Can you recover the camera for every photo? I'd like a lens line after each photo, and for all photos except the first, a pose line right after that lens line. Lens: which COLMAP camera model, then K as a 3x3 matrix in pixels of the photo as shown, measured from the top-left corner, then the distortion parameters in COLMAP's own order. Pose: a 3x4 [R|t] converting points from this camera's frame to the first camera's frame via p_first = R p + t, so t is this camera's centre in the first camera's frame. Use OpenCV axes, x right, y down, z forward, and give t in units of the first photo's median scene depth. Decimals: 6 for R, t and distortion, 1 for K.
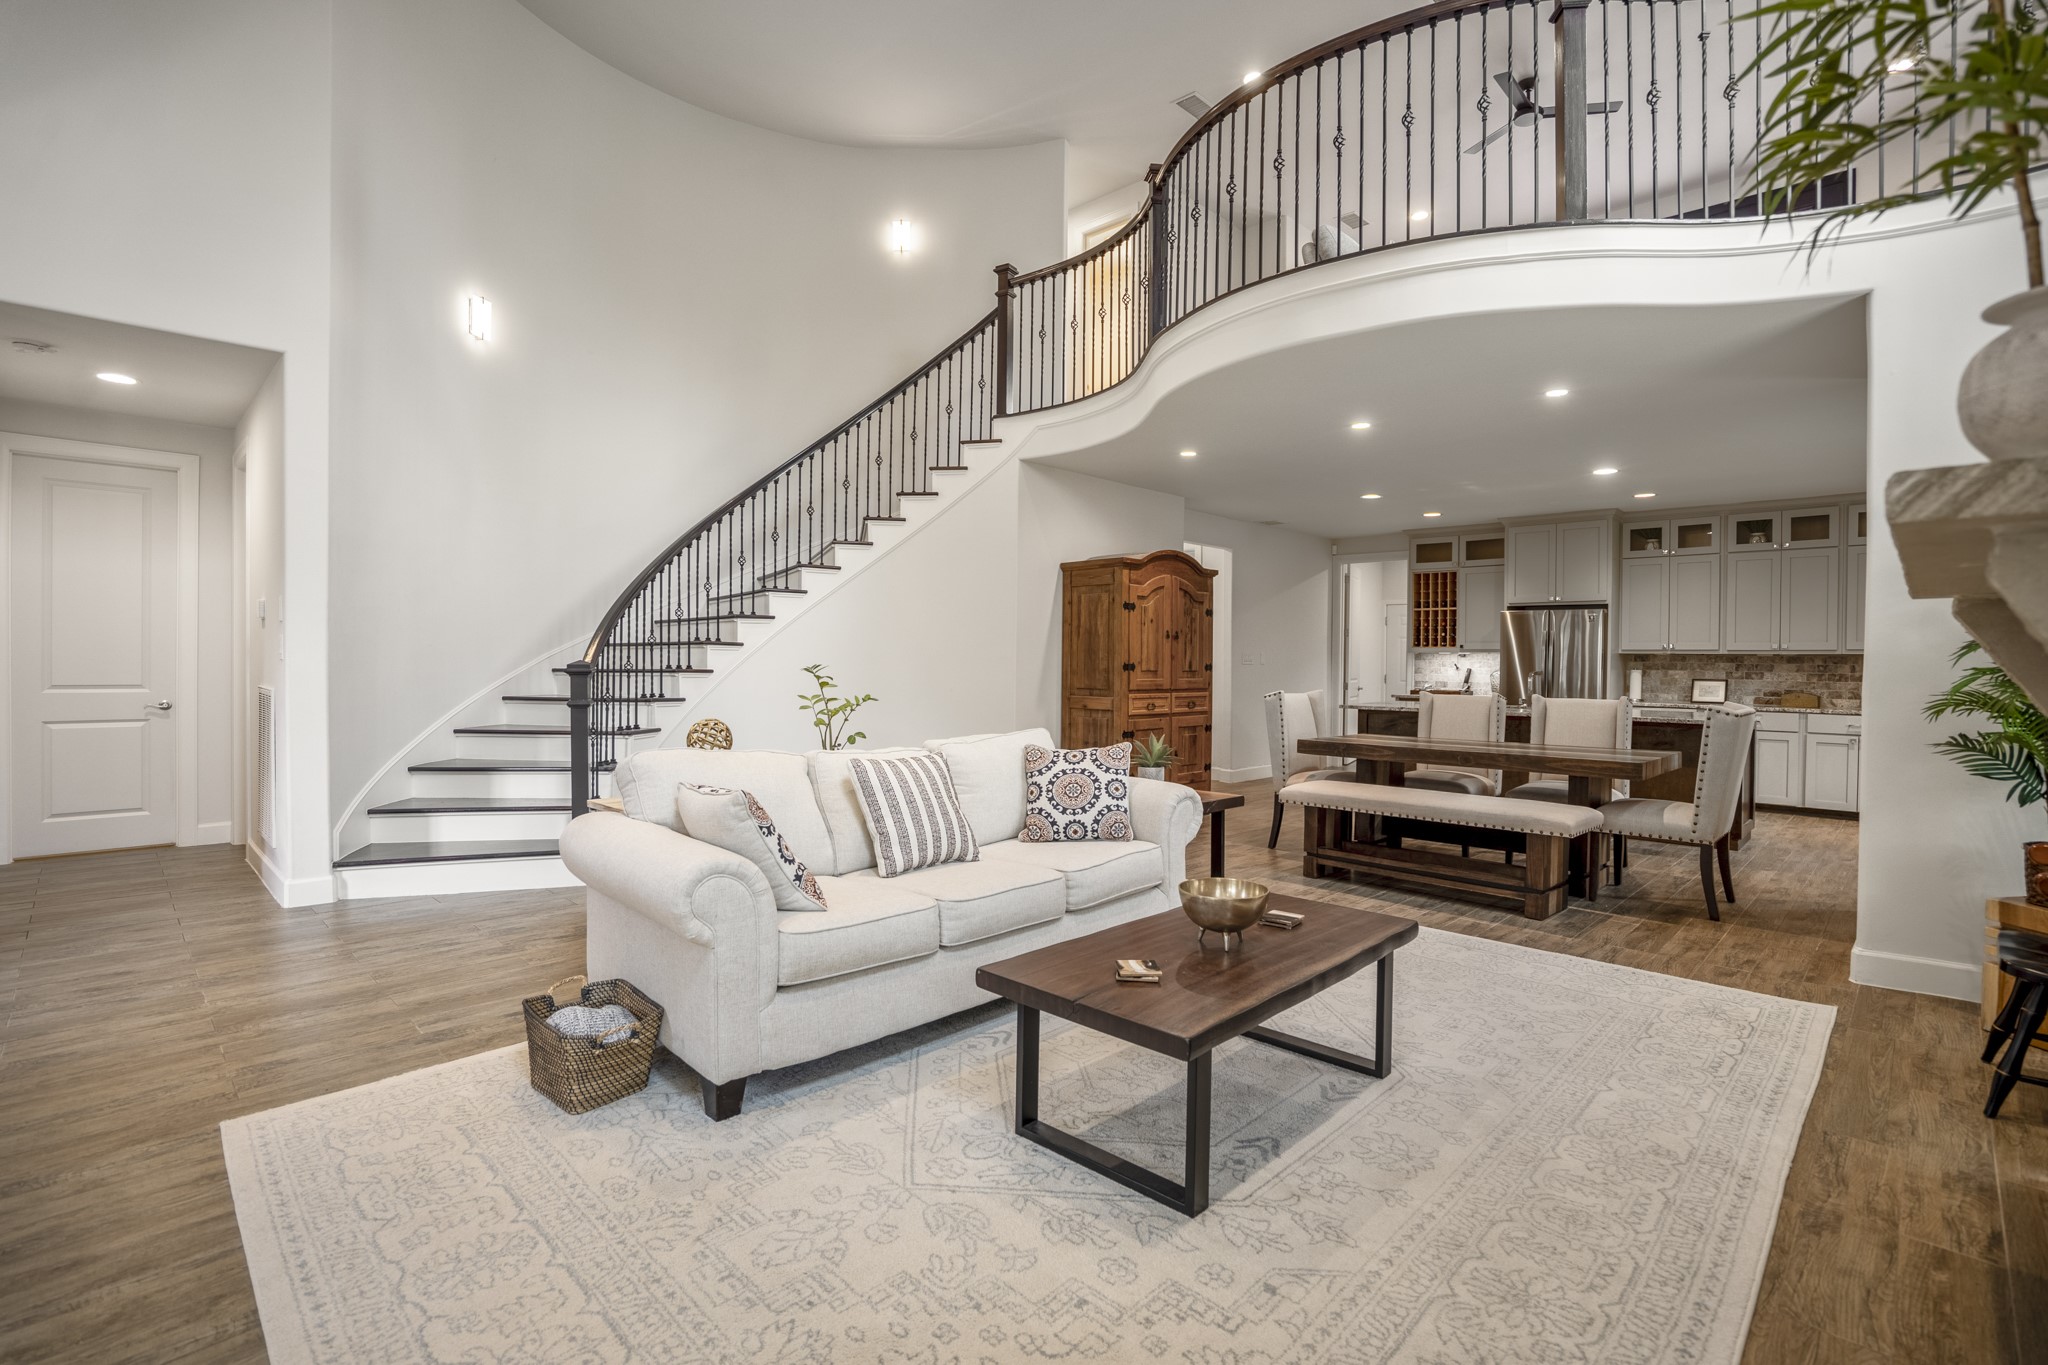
lens RADIAL K [[967.0, 0, 1022.5], [0, 967.0, 673.8], [0, 0, 1]] dist [-0.046035, 0.014871]
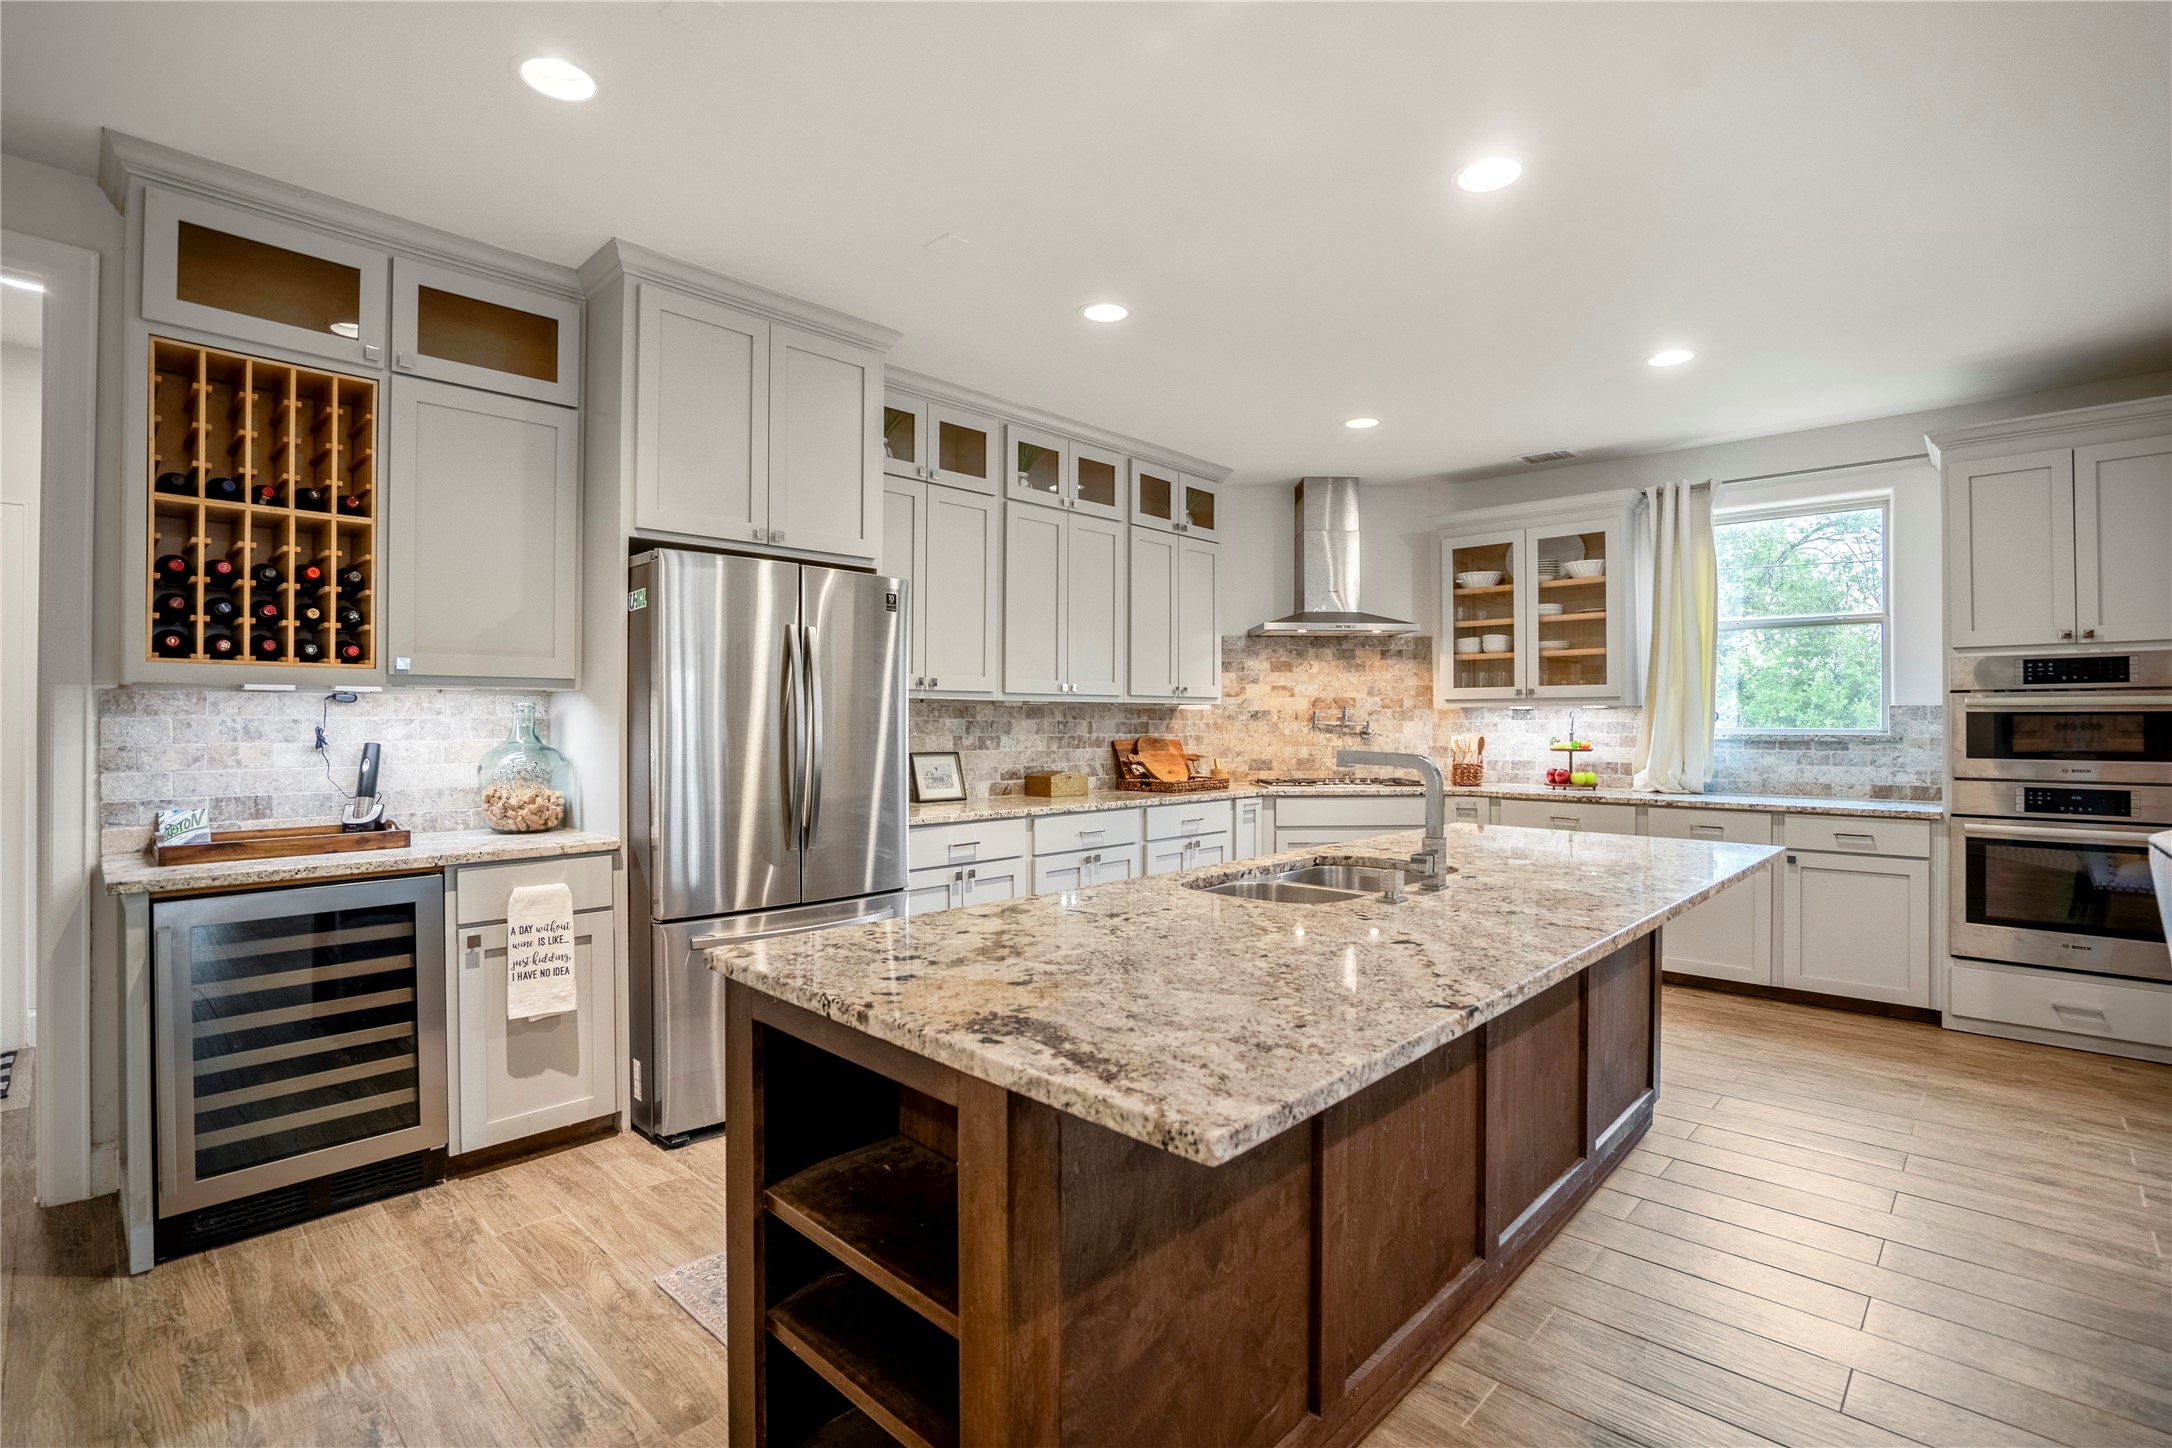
lens RADIAL K [[1025.5, 0, 1090.9], [0, 1025.5, 719.5], [0, 0, 1]] dist [-0.046035, 0.014871]
pose [[-0.036254, -0.006105, 0.999324, 0.205524], [0.015402, 0.999859, 0.006667, -0.014494], [-0.999224, 0.015633, -0.036154, 1.015846]]
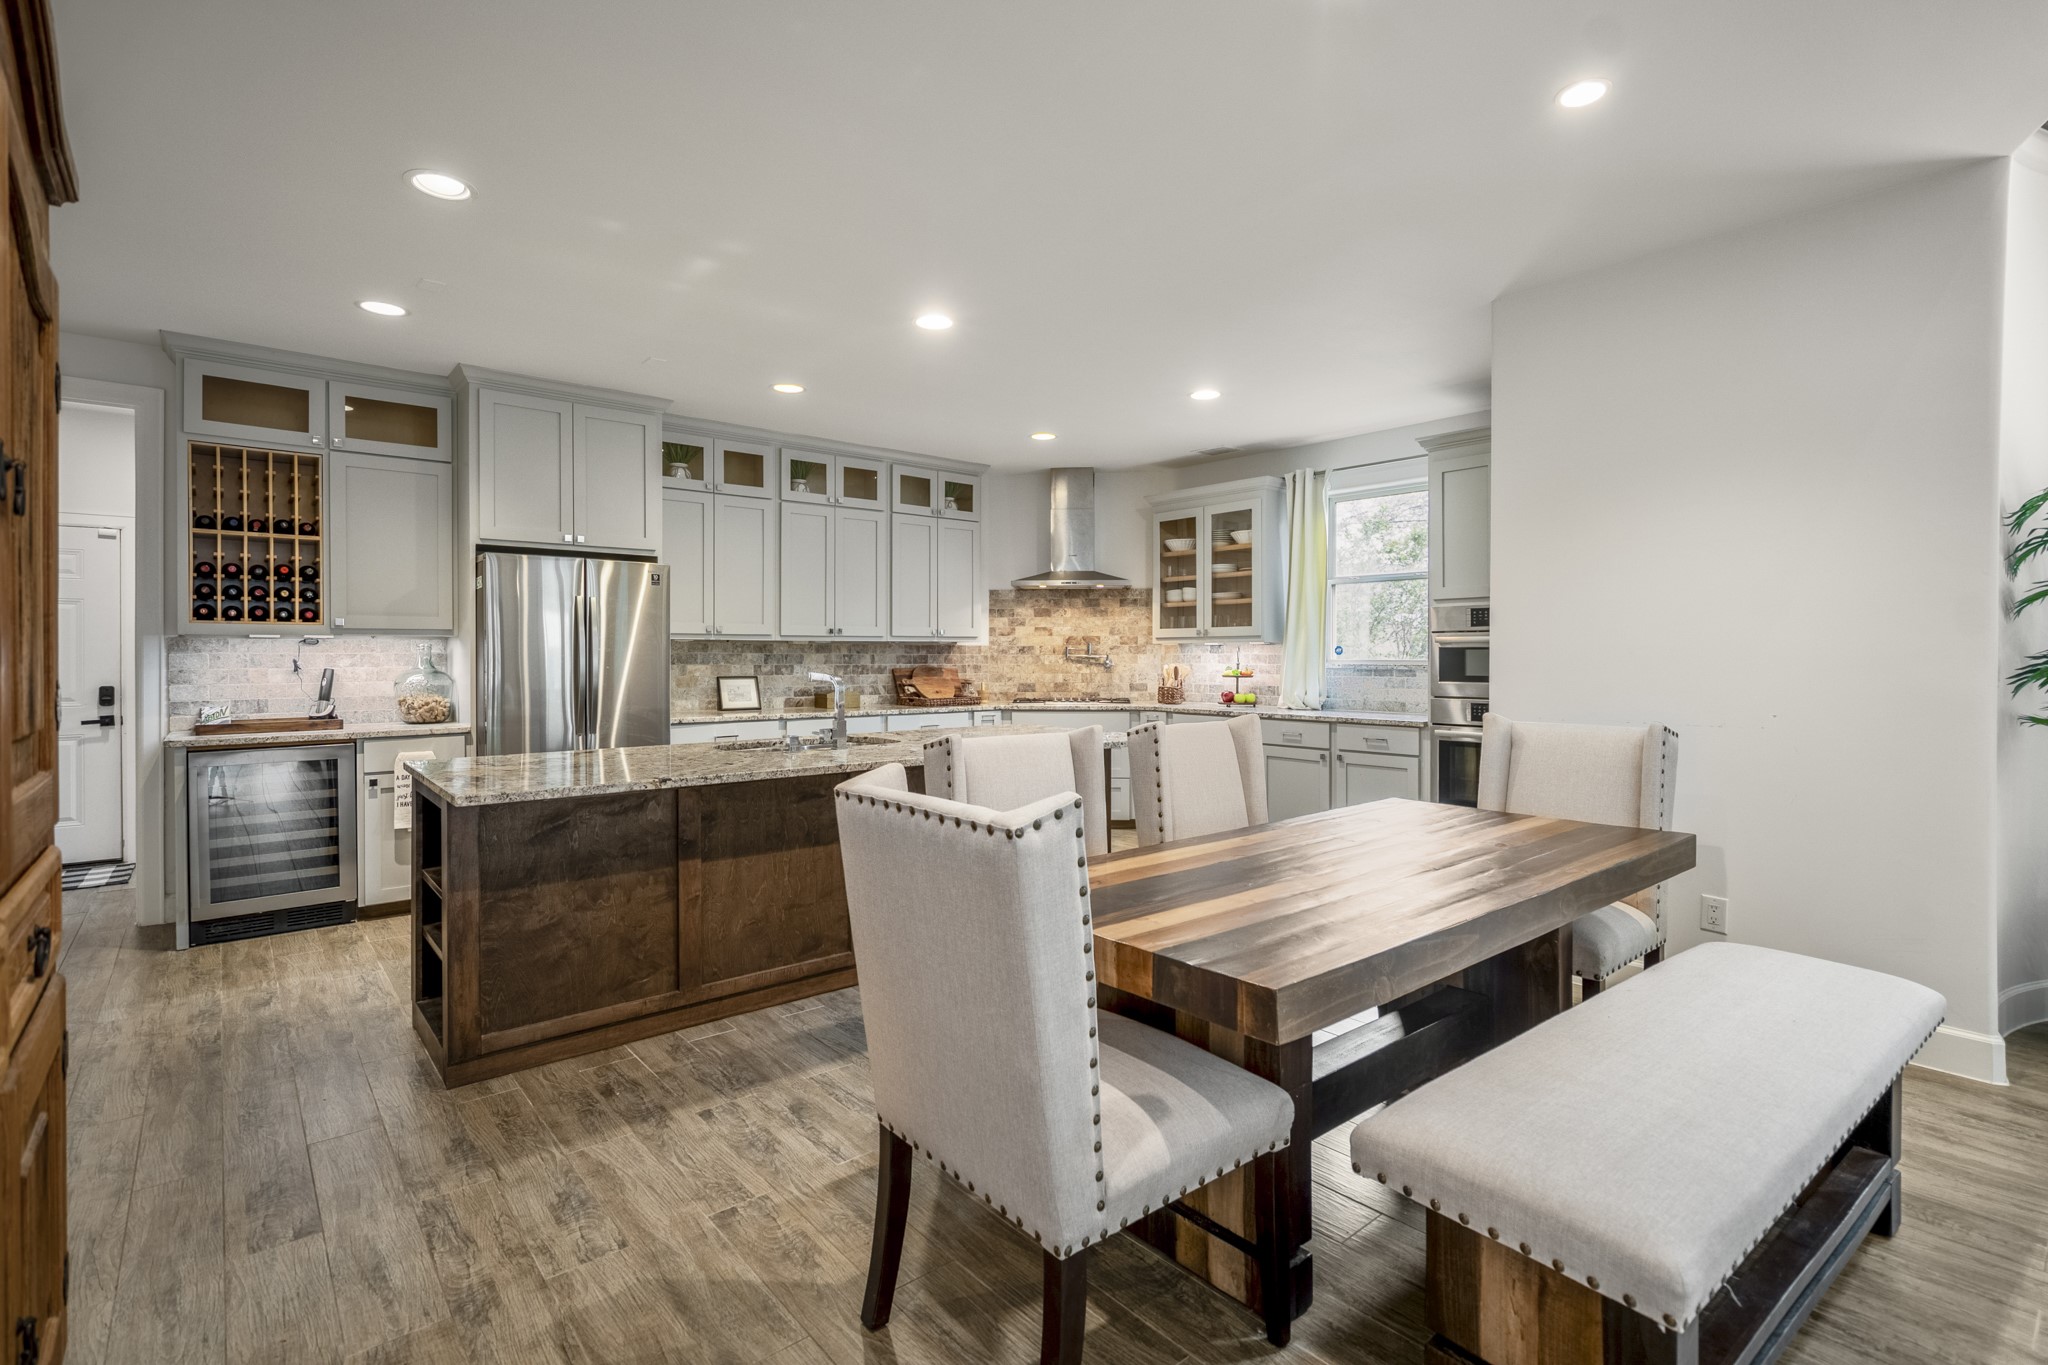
lens RADIAL K [[967.0, 0, 1067.3], [0, 967.0, 660.4], [0, 0, 1]] dist [-0.046035, 0.014871]
pose [[0.031913, -0.014210, 0.999390, 0.015763], [0.017164, 0.999759, 0.013667, -0.012497], [-0.999343, 0.016717, 0.032150, 0.790130]]
